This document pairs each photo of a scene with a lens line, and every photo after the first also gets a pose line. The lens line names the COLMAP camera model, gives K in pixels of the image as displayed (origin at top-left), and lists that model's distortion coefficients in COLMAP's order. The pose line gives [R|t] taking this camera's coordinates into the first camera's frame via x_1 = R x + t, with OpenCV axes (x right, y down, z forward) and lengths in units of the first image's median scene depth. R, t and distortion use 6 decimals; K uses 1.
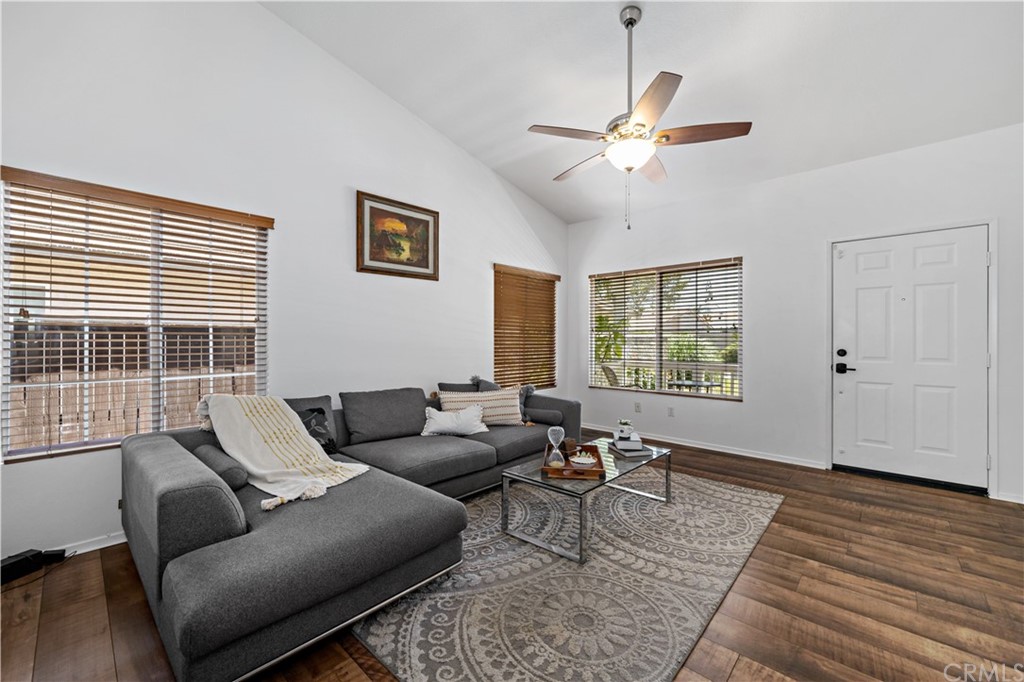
lens RADIAL K [[411.9, 0, 512.0], [0, 411.9, 341.0], [0, 0, 1]] dist [-0.000616, 0.000191]
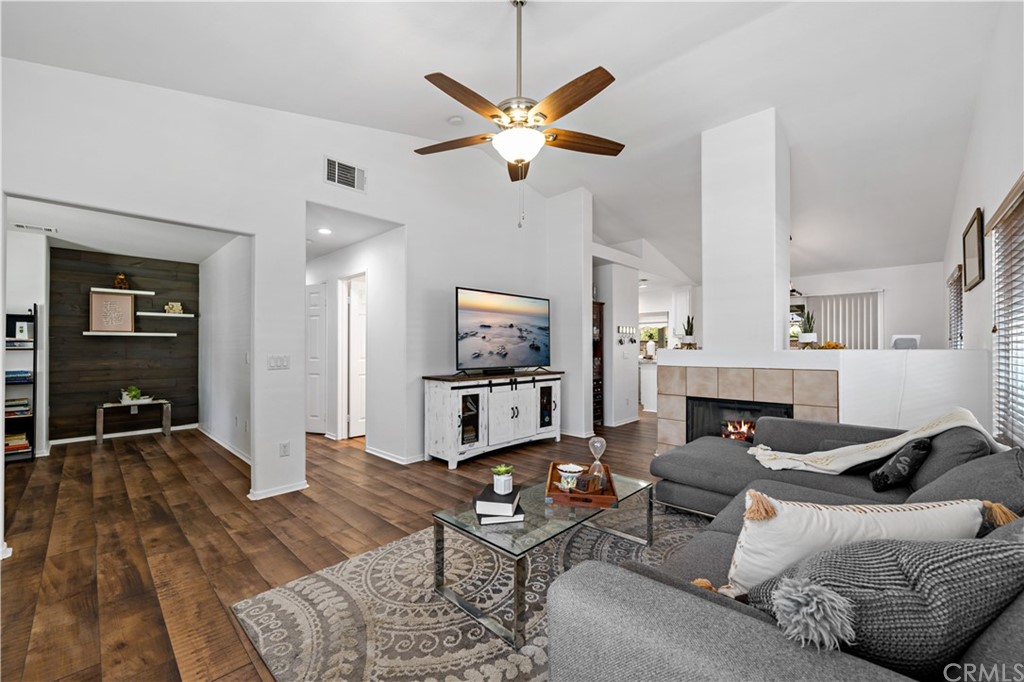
lens RADIAL K [[408.4, 0, 513.3], [0, 408.4, 344.8], [0, 0, 1]] dist [0.000221, 0.000064]
pose [[-0.999818, -0.000988, 0.019058, 0.234388], [-0.001095, 0.999984, -0.005593, -0.005089], [-0.019052, -0.005613, -0.999803, 1.598540]]
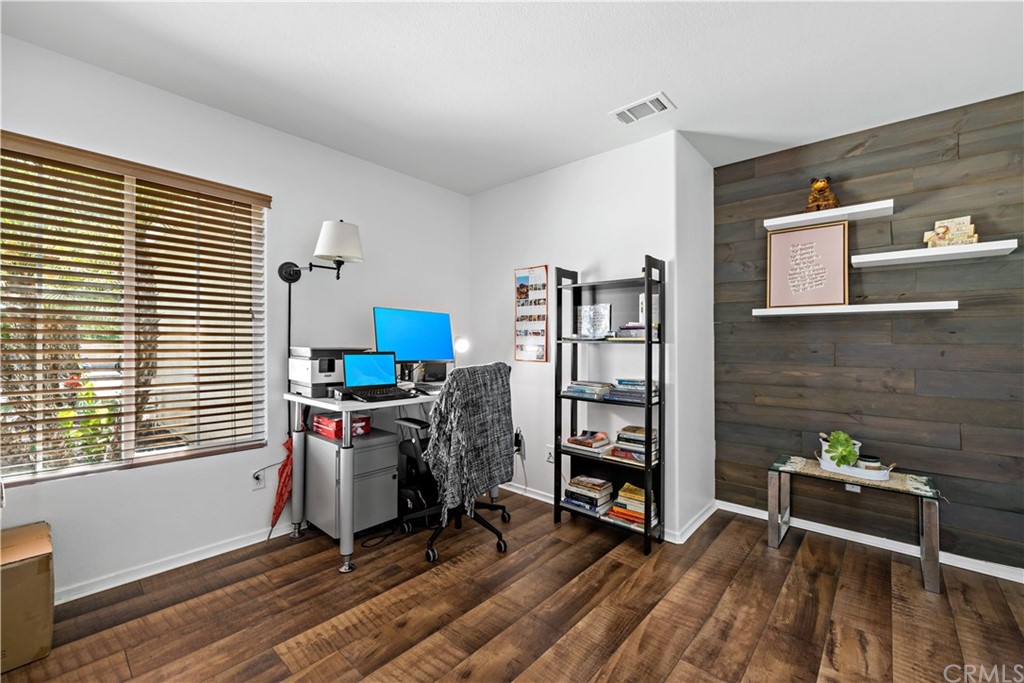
lens RADIAL K [[423.3, 0, 512.4], [0, 423.3, 335.5], [0, 0, 1]] dist [-0.000069, -0.000048]
pose [[-0.013297, 0.009770, 0.999864, 1.138168], [-0.002281, 0.999949, -0.009802, -0.000802], [-0.999909, -0.002411, -0.013274, 0.485772]]
